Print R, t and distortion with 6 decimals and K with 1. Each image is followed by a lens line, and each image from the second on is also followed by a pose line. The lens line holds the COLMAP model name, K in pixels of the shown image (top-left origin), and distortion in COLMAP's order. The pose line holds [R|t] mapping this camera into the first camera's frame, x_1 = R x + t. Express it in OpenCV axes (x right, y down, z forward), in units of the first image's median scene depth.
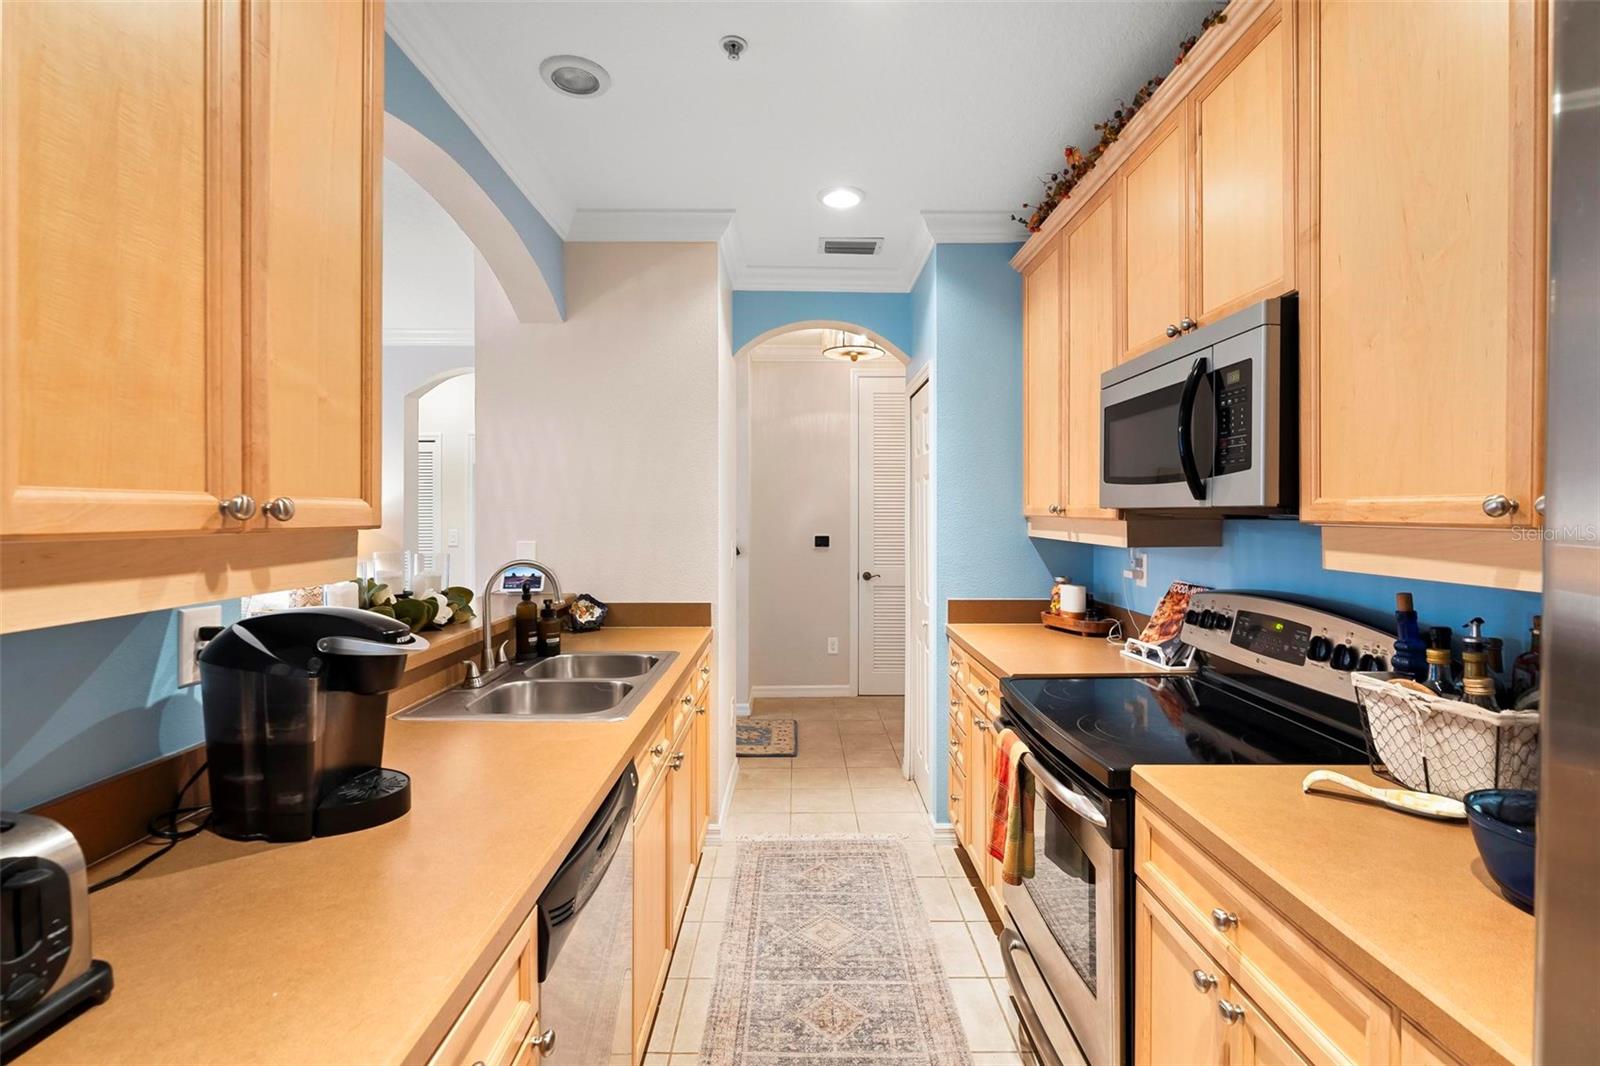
lens RADIAL K [[729.5, 0, 790.0], [0, 729.5, 517.2], [0, 0, 1]] dist [-0.008533, 0.004043]
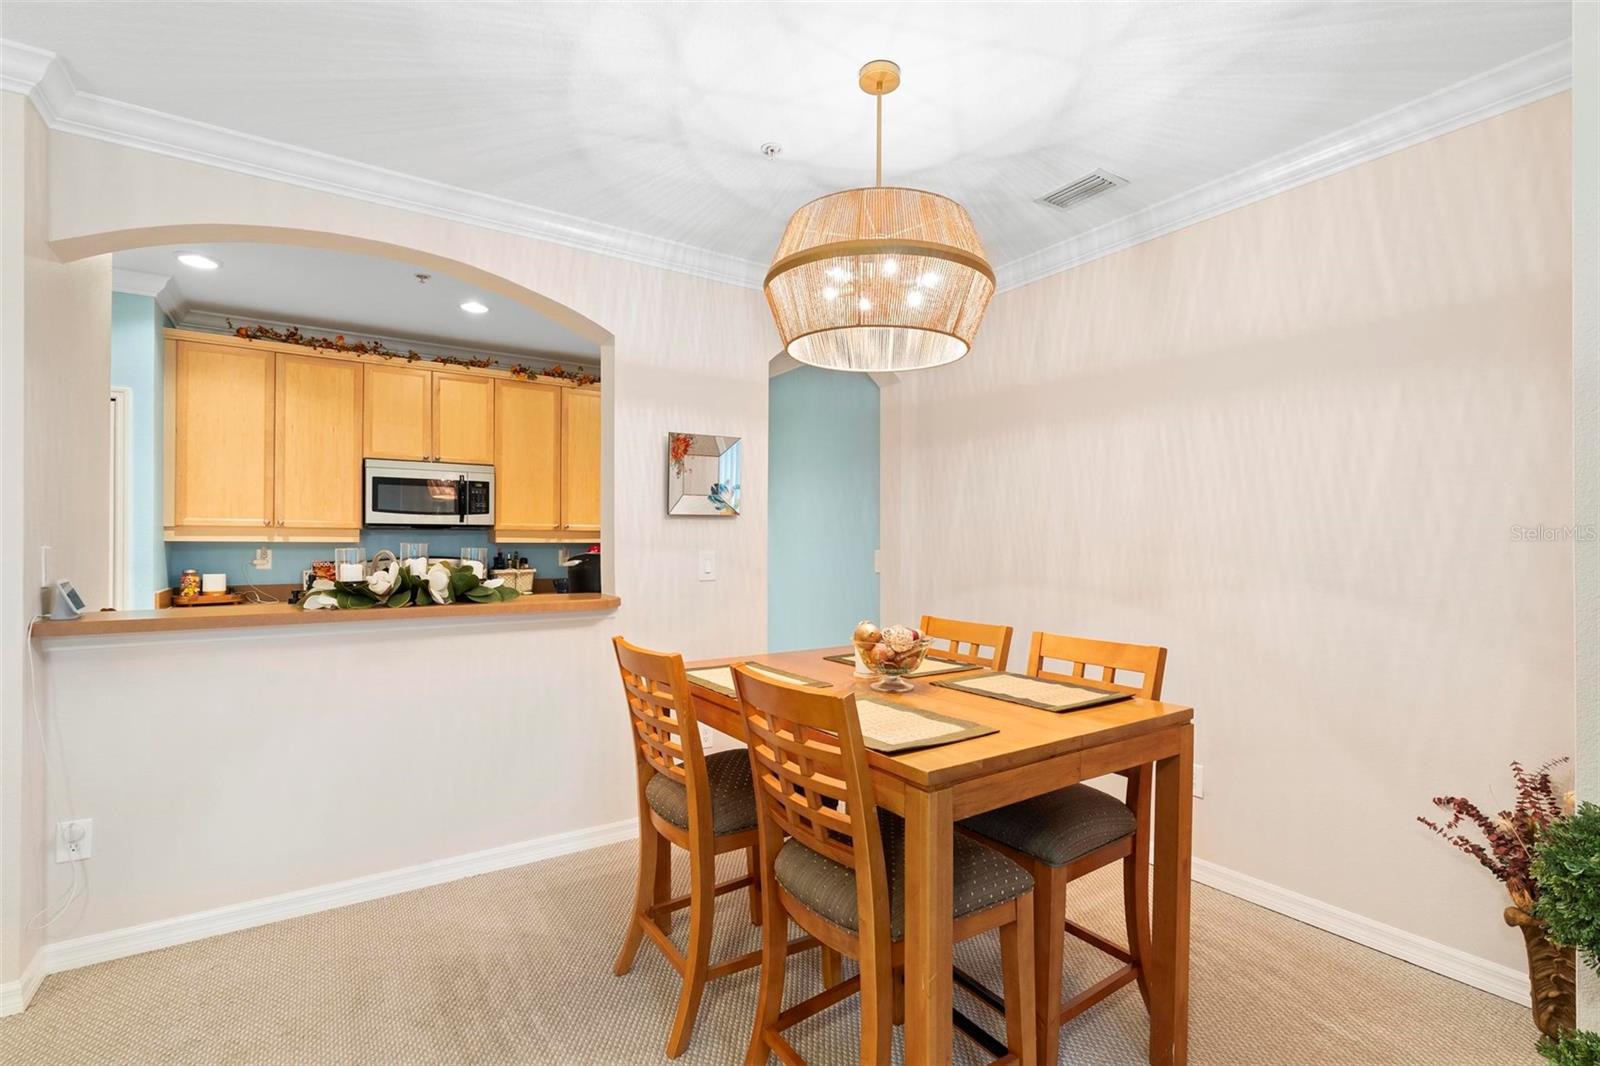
lens RADIAL K [[729.5, 0, 793.1], [0, 729.5, 538.0], [0, 0, 1]] dist [-0.008533, 0.004043]
pose [[-0.556985, 0.004560, 0.830510, -2.240162], [0.005001, 0.999985, -0.002137, 0.045904], [-0.830507, 0.002963, -0.557000, 1.274326]]
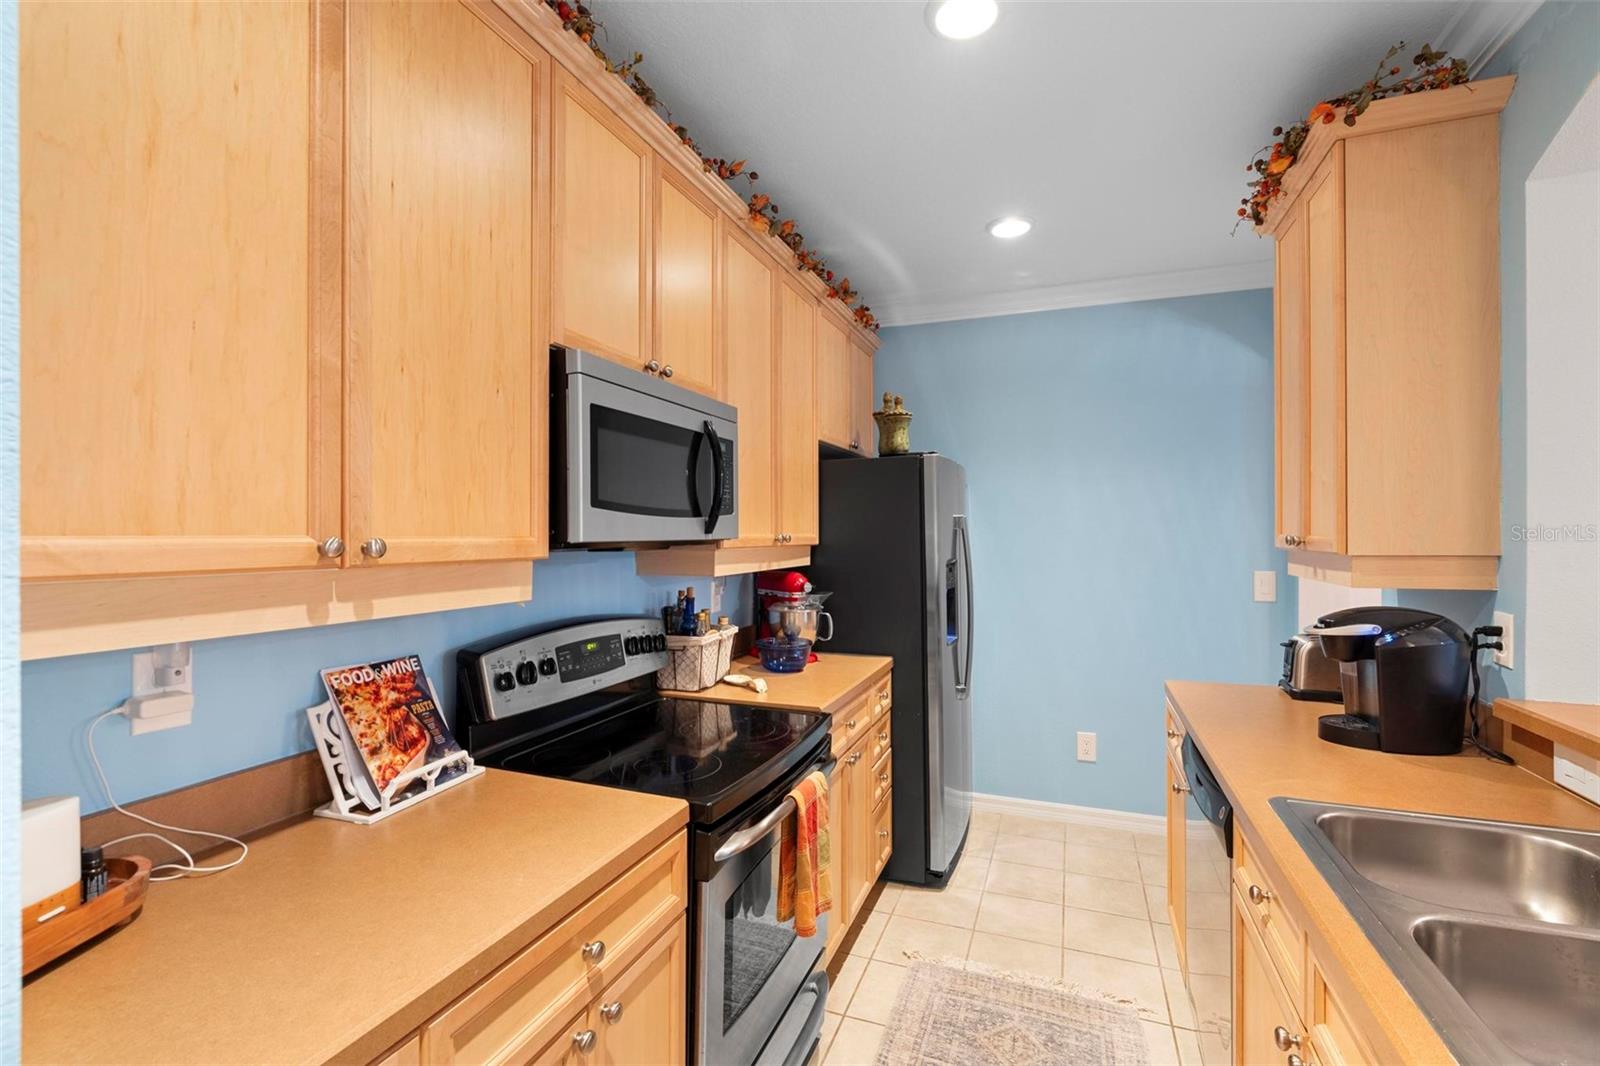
lens RADIAL K [[729.5, 0, 796.5], [0, 729.5, 534.5], [0, 0, 1]] dist [-0.008533, 0.004043]
pose [[-0.938959, 0.000471, 0.344028, -0.009611], [0.004046, 0.999945, 0.009673, -0.028319], [-0.344005, 0.010475, -0.938910, 1.758578]]
